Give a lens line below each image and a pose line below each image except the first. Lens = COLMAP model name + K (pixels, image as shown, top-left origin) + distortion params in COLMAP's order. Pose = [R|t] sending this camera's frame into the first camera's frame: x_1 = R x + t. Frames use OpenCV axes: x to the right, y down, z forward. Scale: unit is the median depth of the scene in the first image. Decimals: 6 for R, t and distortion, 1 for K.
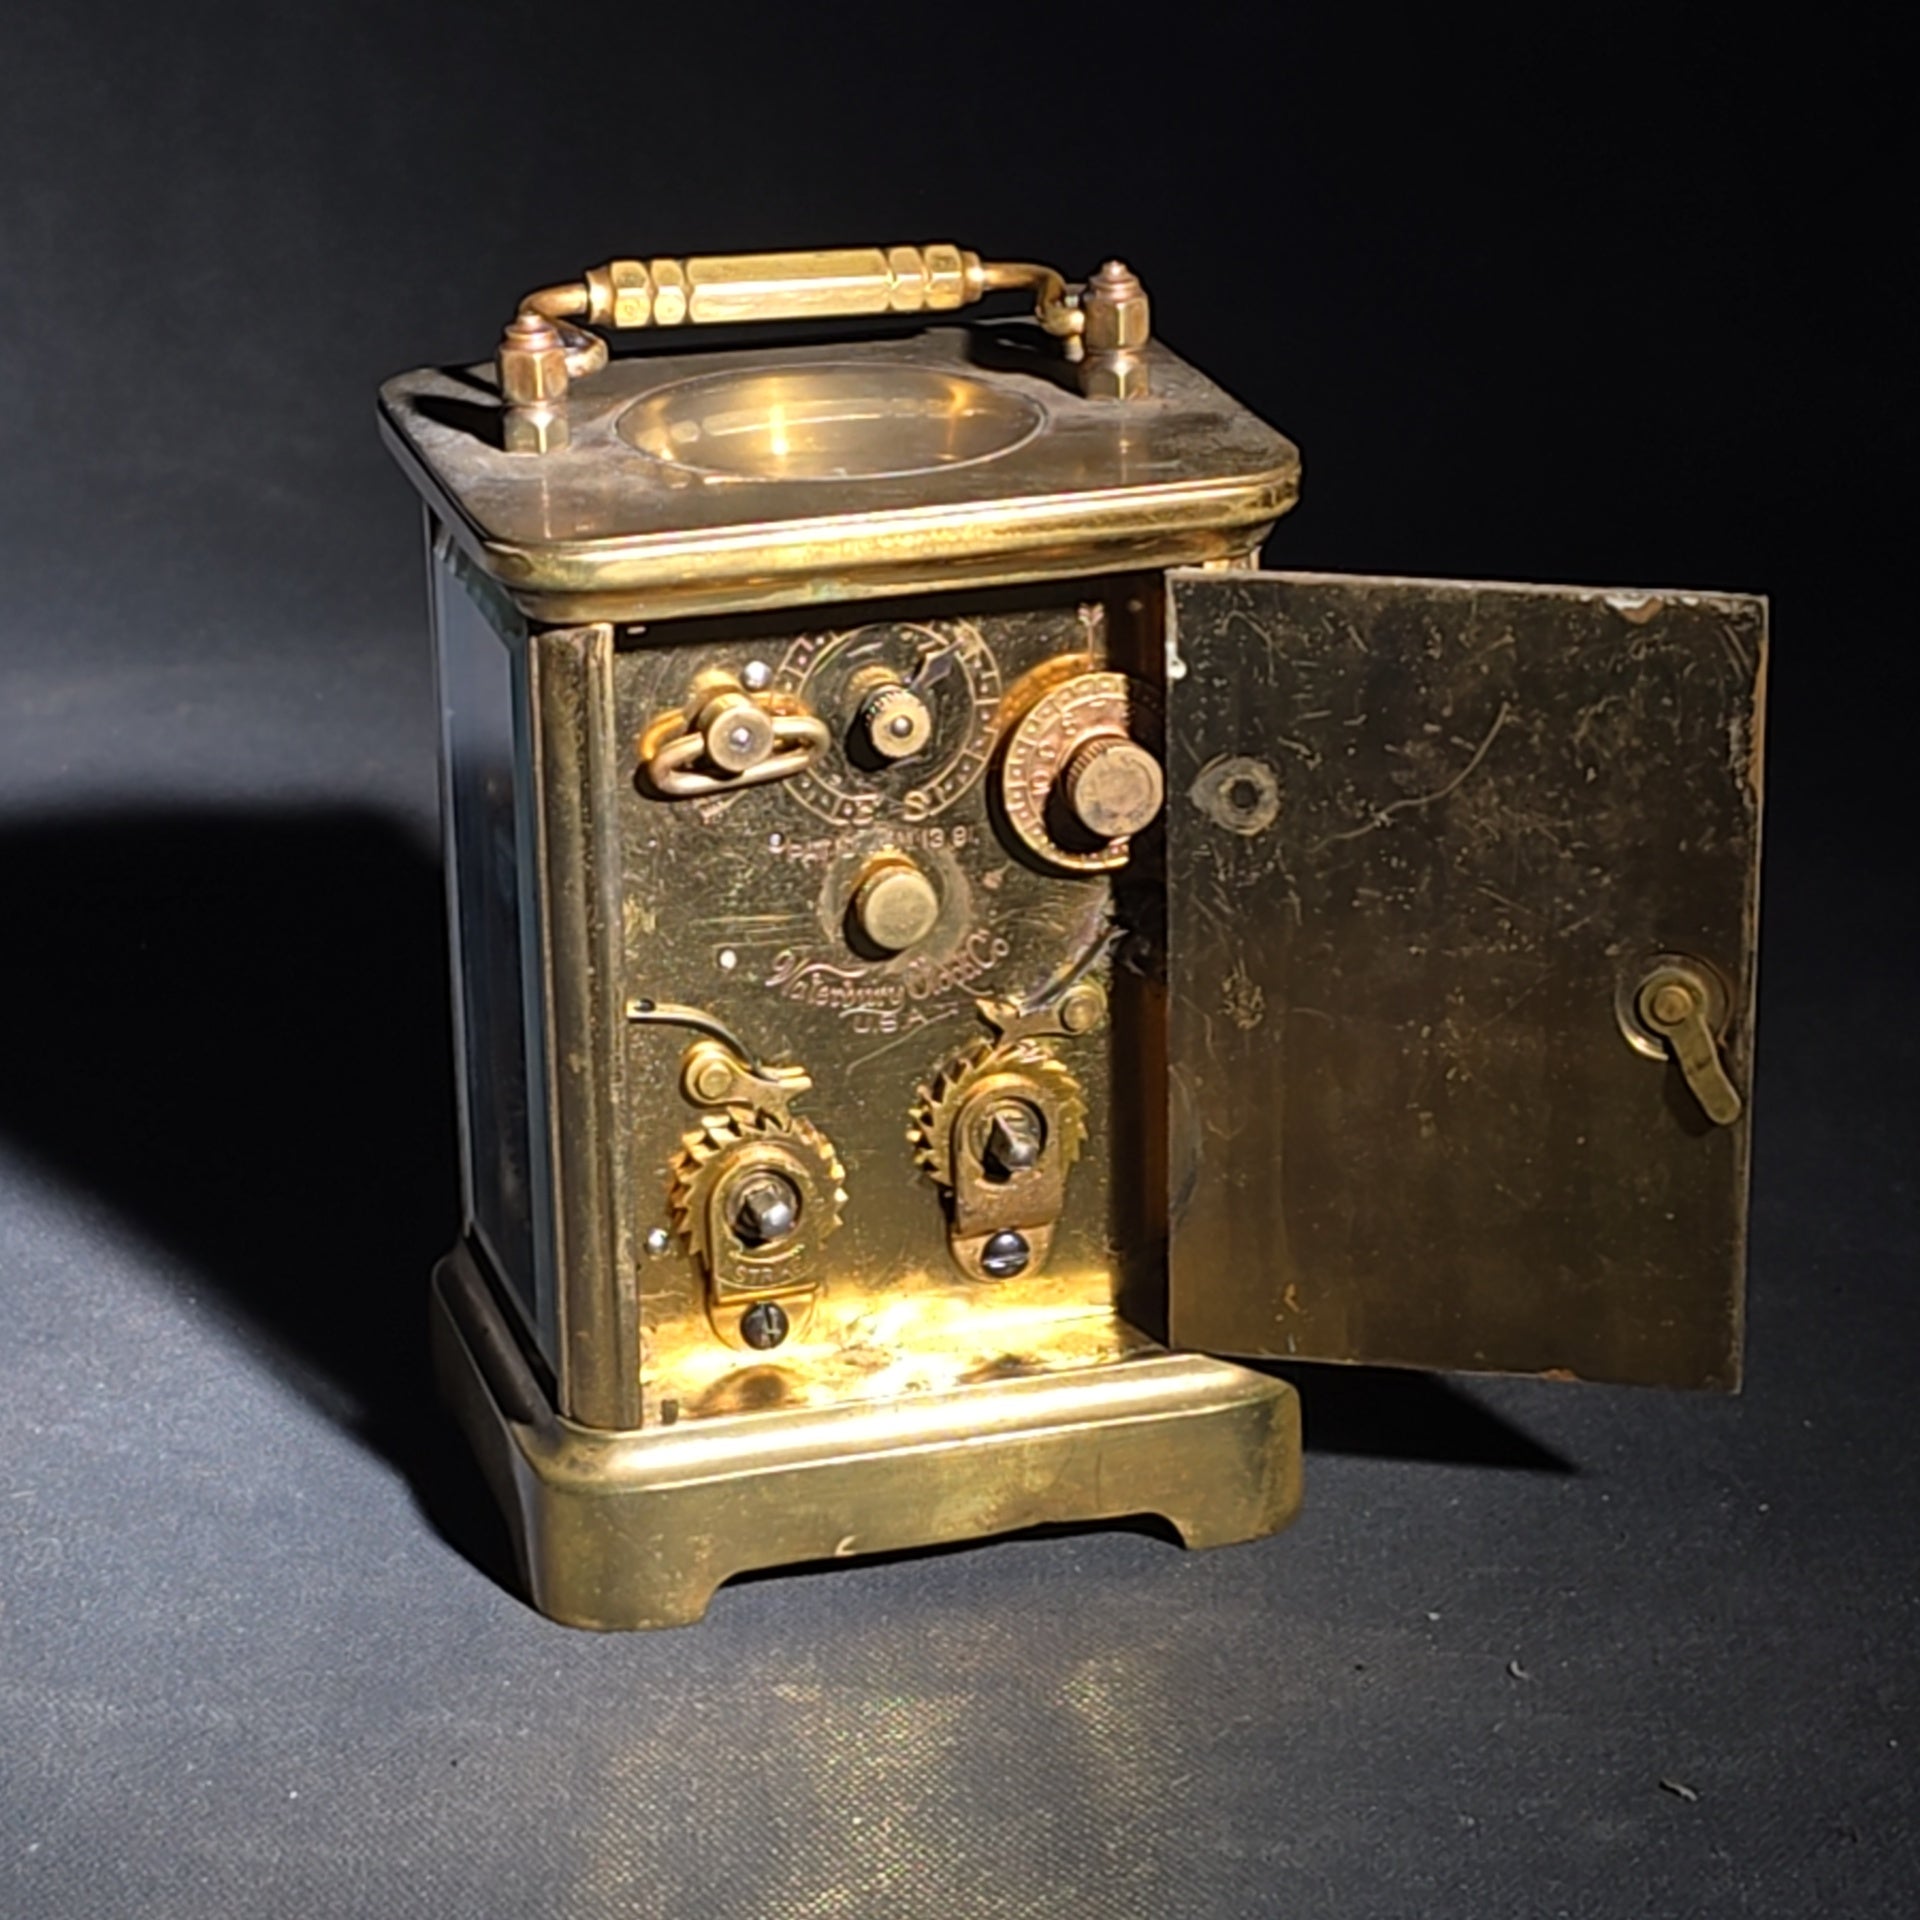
lens RADIAL K [[5950.6, 0, 960.0], [0, 5950.6, 960.0], [0, 0, 1]] dist [-0.037502, -0.339214]
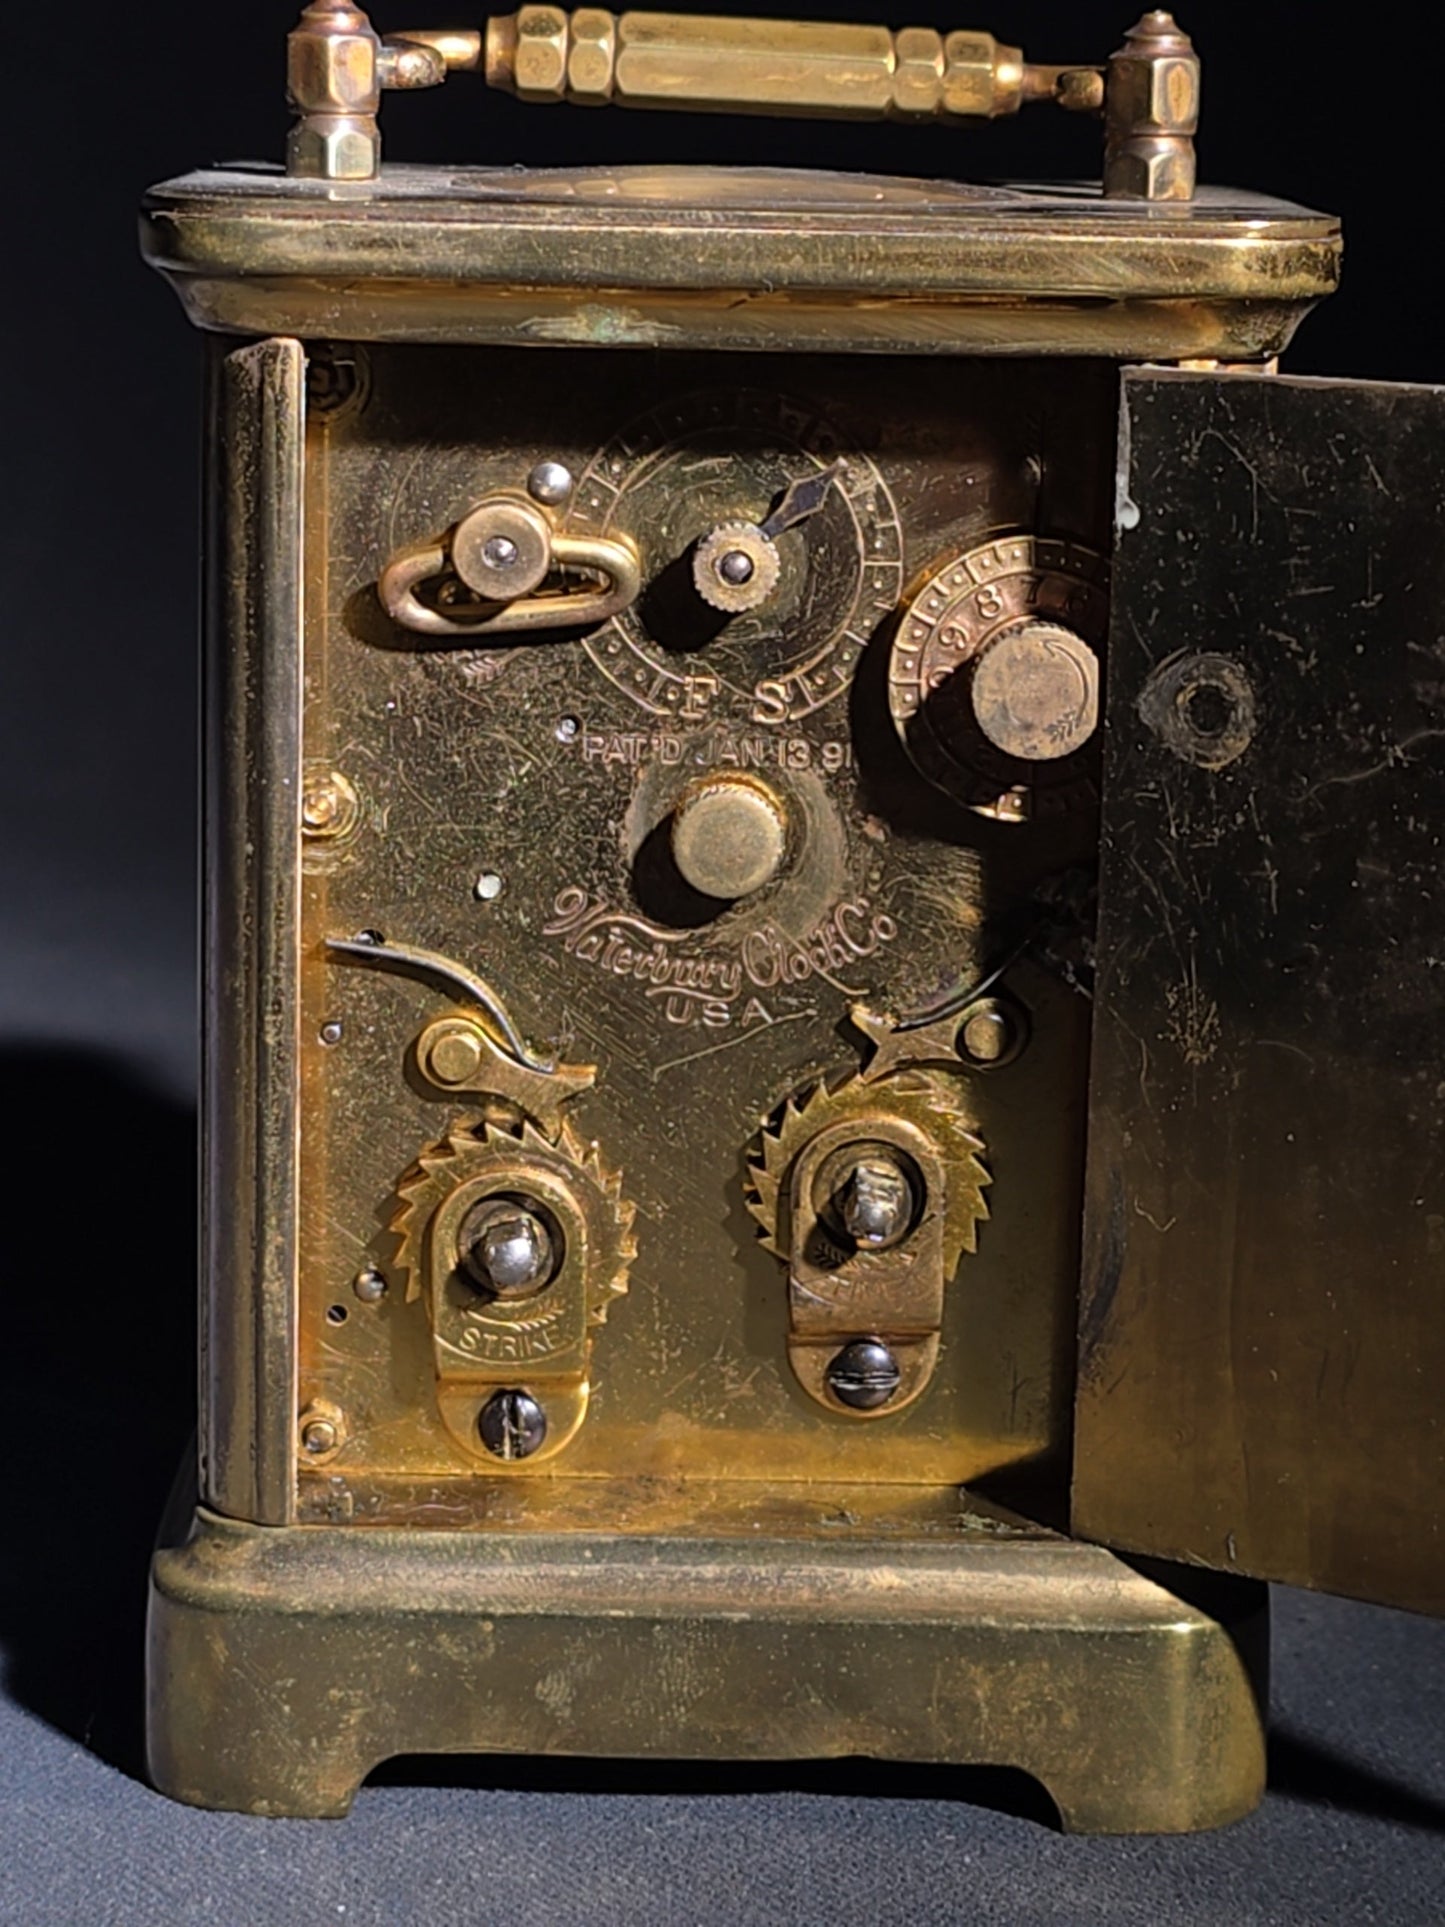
lens RADIAL K [[4422.9, 0, 722.5], [0, 4422.9, 963.5], [0, 0, 1]] dist [-0.039629, 0.101370]
pose [[0.958869, 0.099949, -0.265670, 0.131118], [-0.138116, 0.981971, -0.129062, 0.074092], [0.247980, 0.160447, 0.955386, 0.498806]]
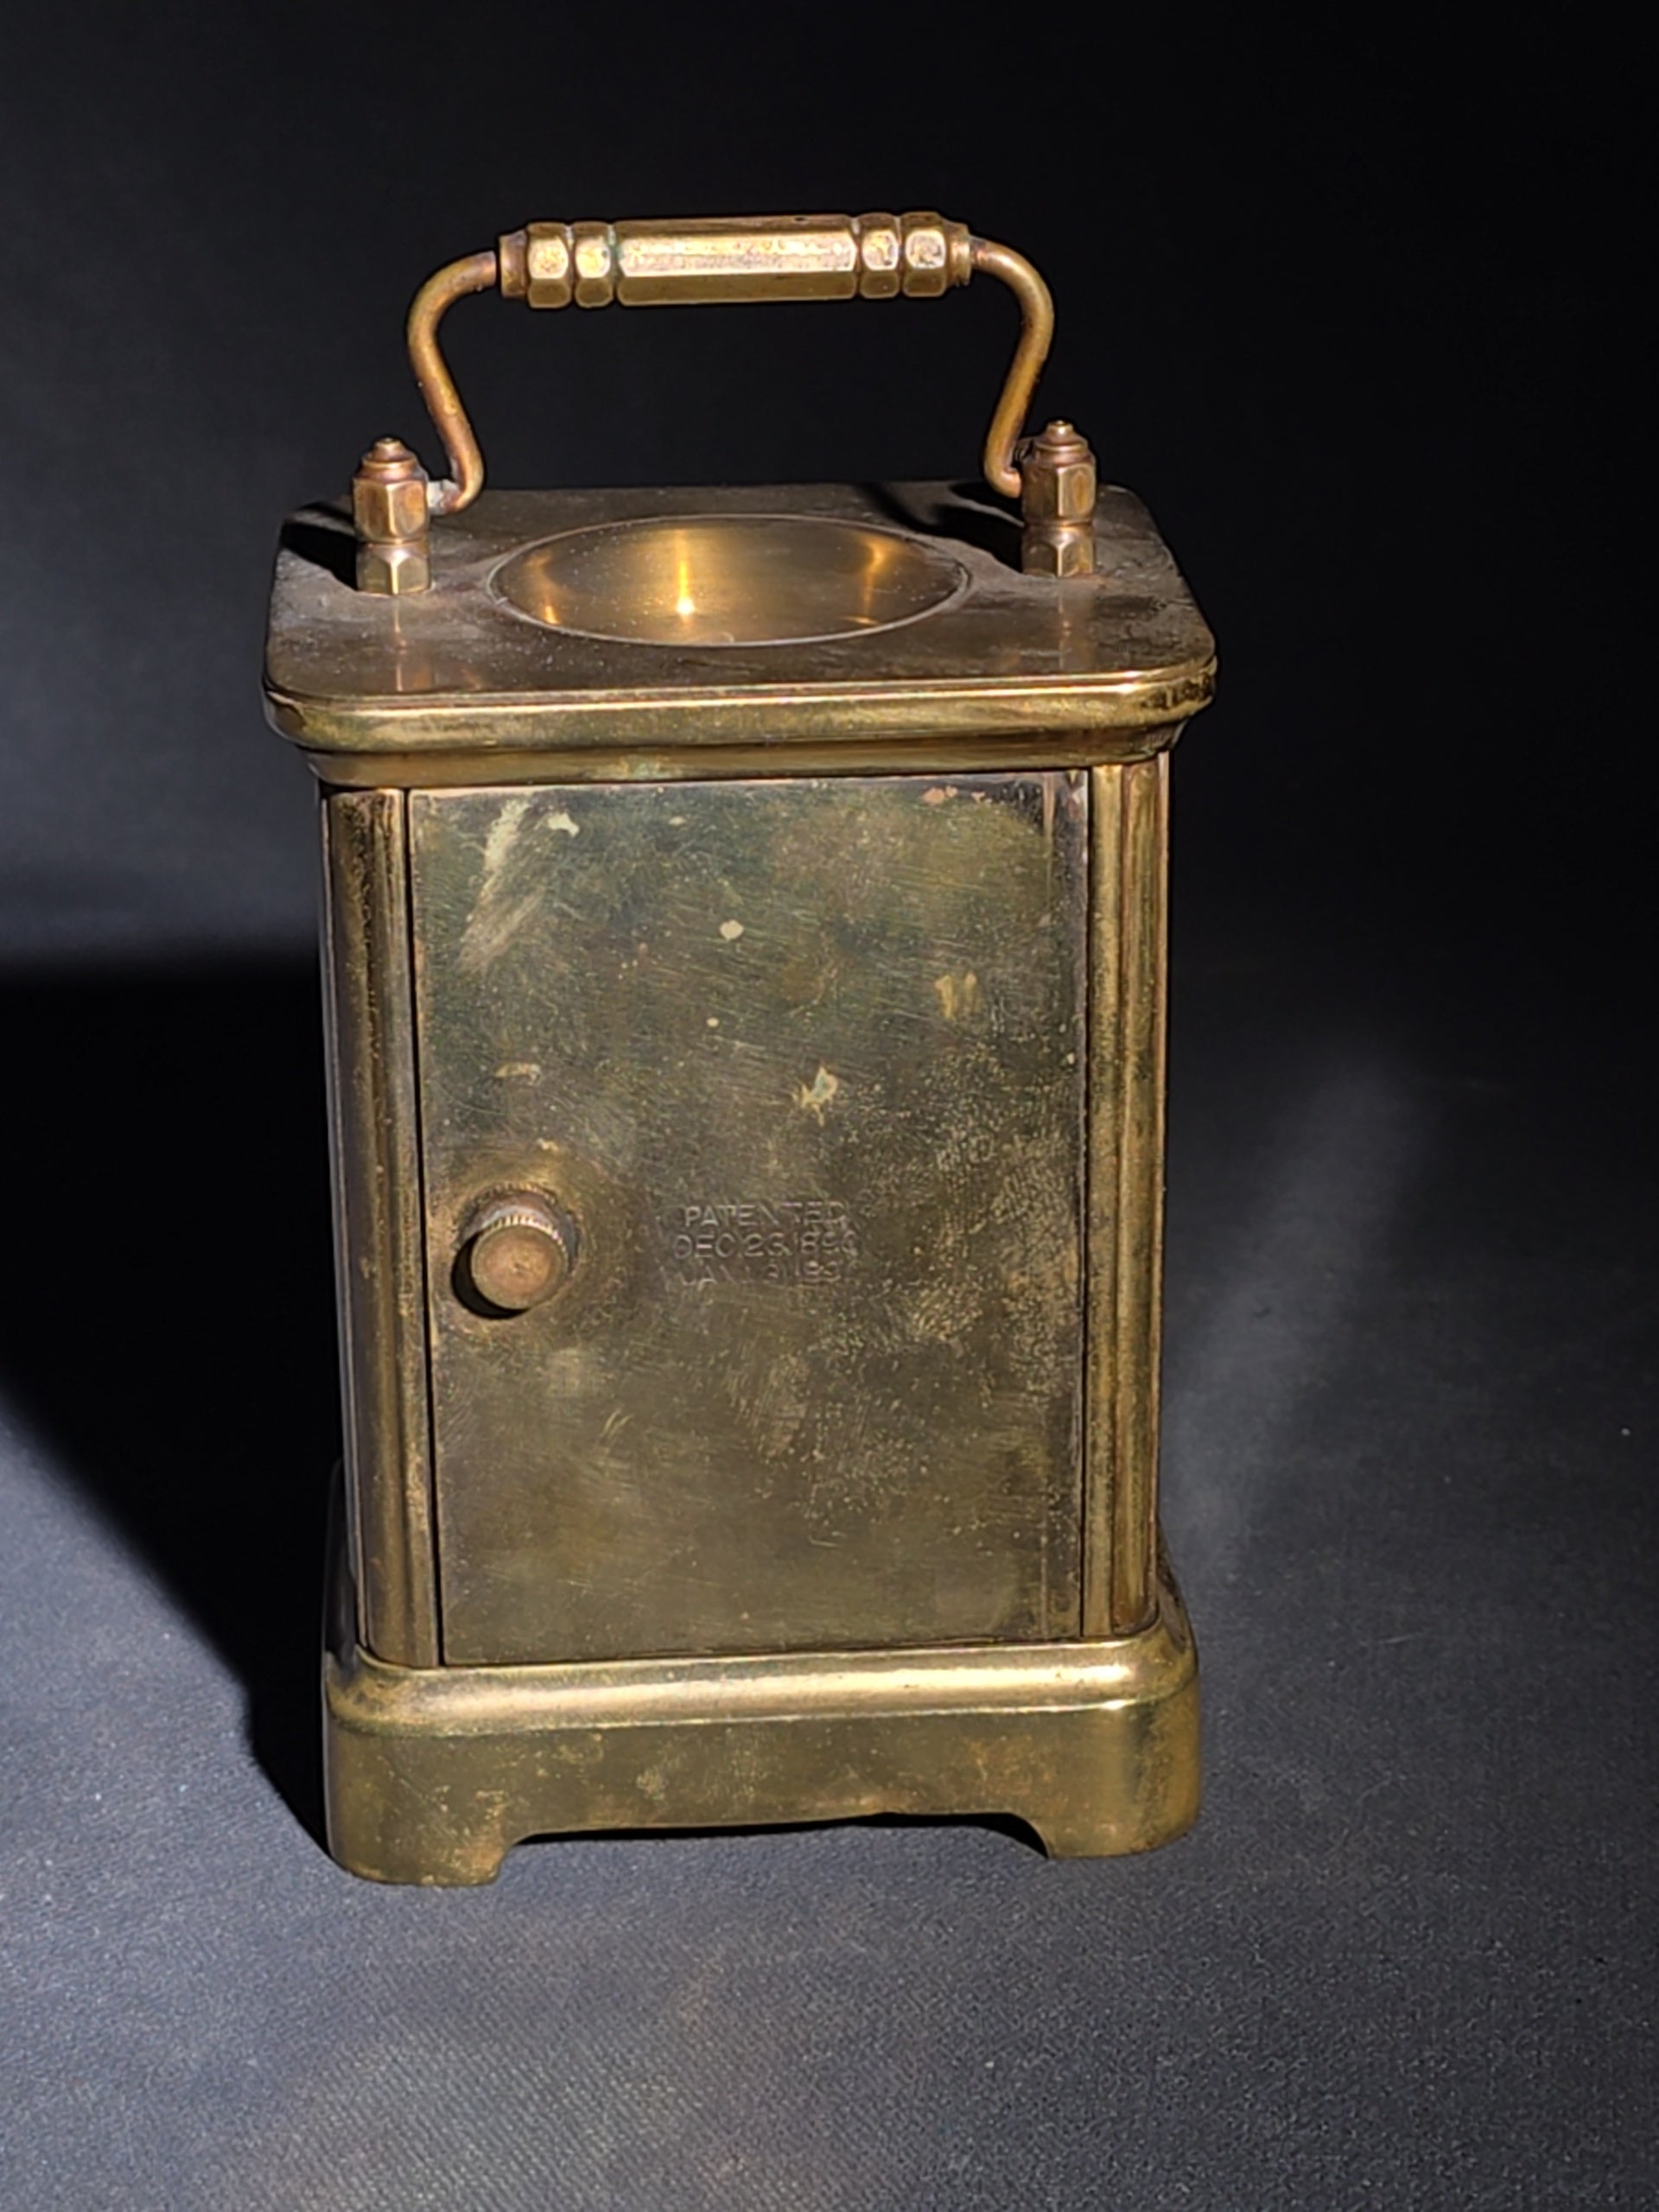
lens RADIAL K [[5077.0, 0, 829.5], [0, 5077.0, 1106.0], [0, 0, 1]] dist [-0.039629, 0.101370]
pose [[0.977344, 0.083969, -0.194289, 0.150437], [-0.080576, 0.996427, 0.025316, -0.032071], [0.195721, -0.009087, 0.980618, 0.250487]]
